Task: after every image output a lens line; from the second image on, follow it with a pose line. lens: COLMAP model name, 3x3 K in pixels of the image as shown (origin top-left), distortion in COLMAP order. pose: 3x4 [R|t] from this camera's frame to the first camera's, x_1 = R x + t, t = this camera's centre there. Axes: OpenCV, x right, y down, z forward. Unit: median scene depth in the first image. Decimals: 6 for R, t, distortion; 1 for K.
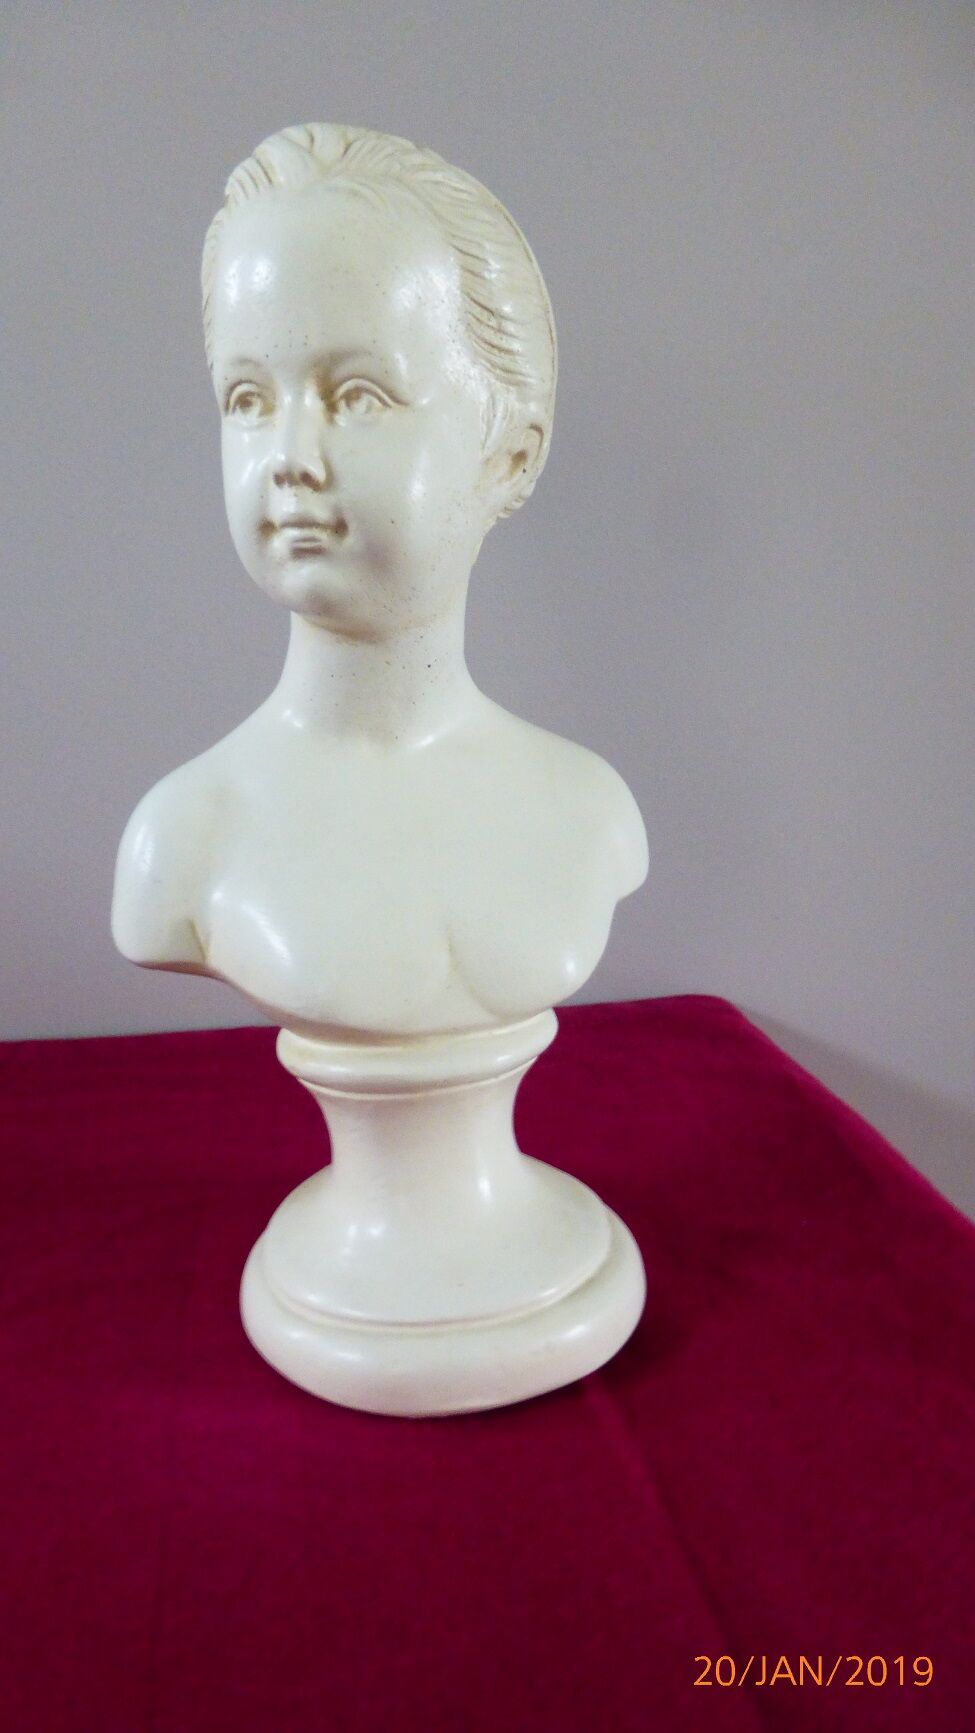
lens RADIAL K [[1325.5, 0, 487.5], [0, 1325.5, 866.5], [0, 0, 1]] dist [-0.010697, -0.004632]
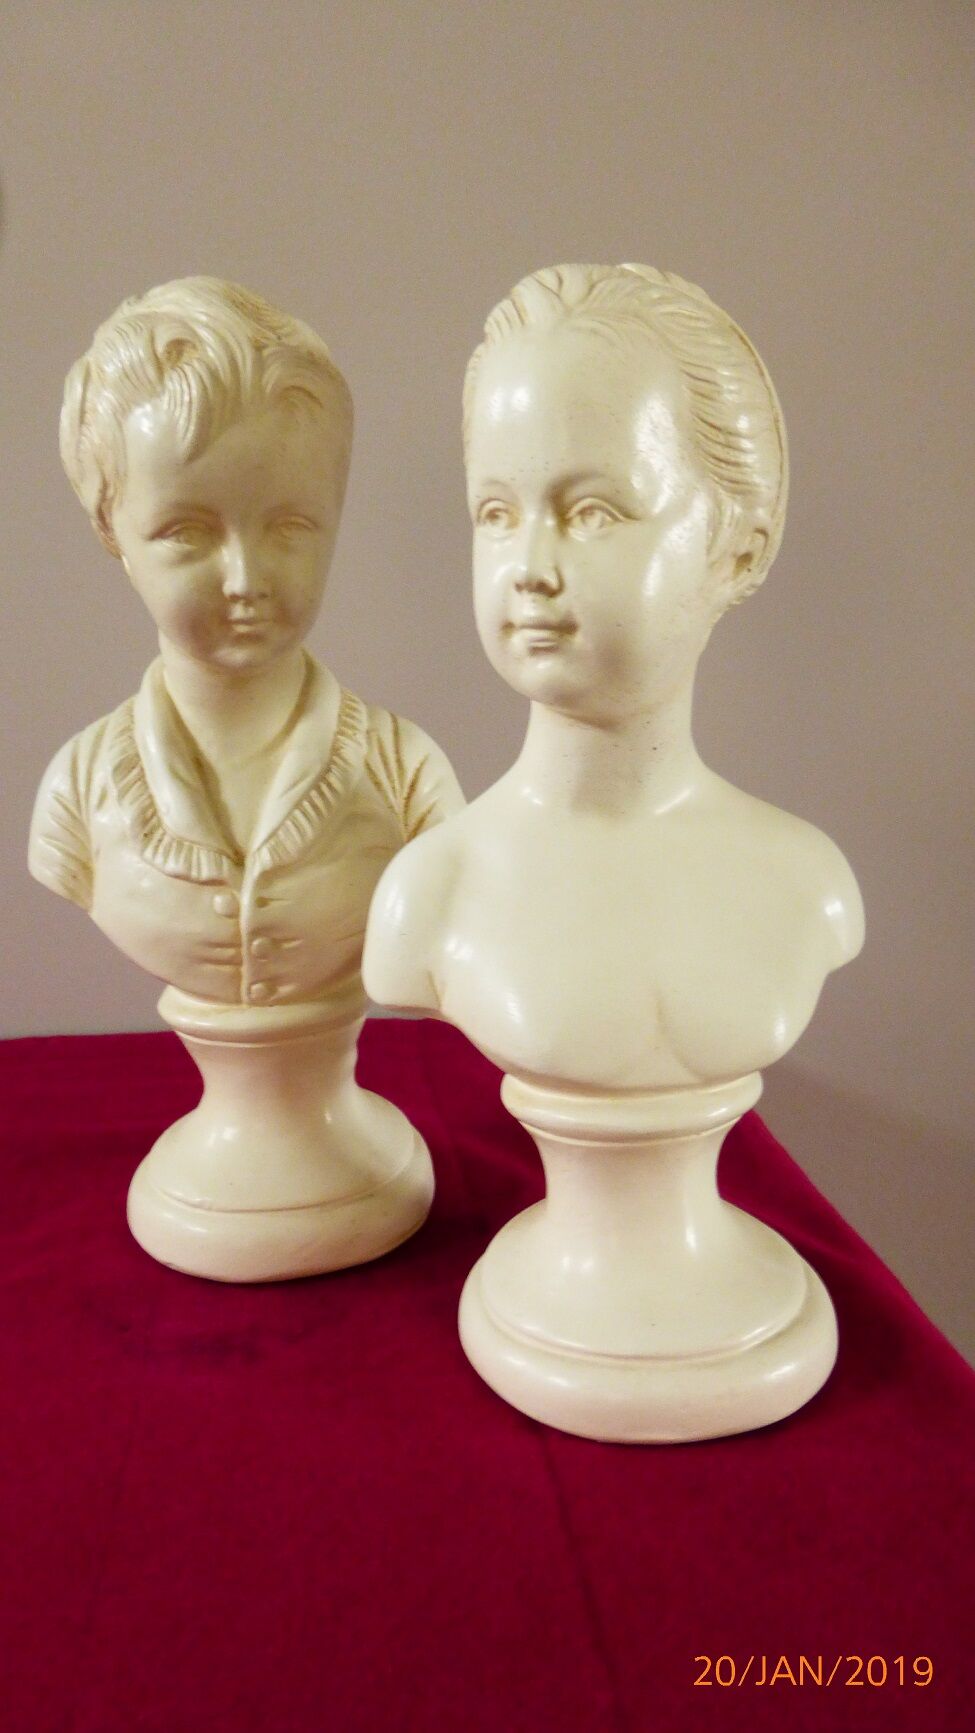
lens RADIAL K [[1314.7, 0, 487.5], [0, 1314.7, 866.5], [0, 0, 1]] dist [0.002937, 0.000382]
pose [[0.976856, 0.040187, -0.210089, 0.057191], [-0.043195, 0.999019, -0.009745, -0.041543], [0.209491, 0.018594, 0.977634, -0.087133]]
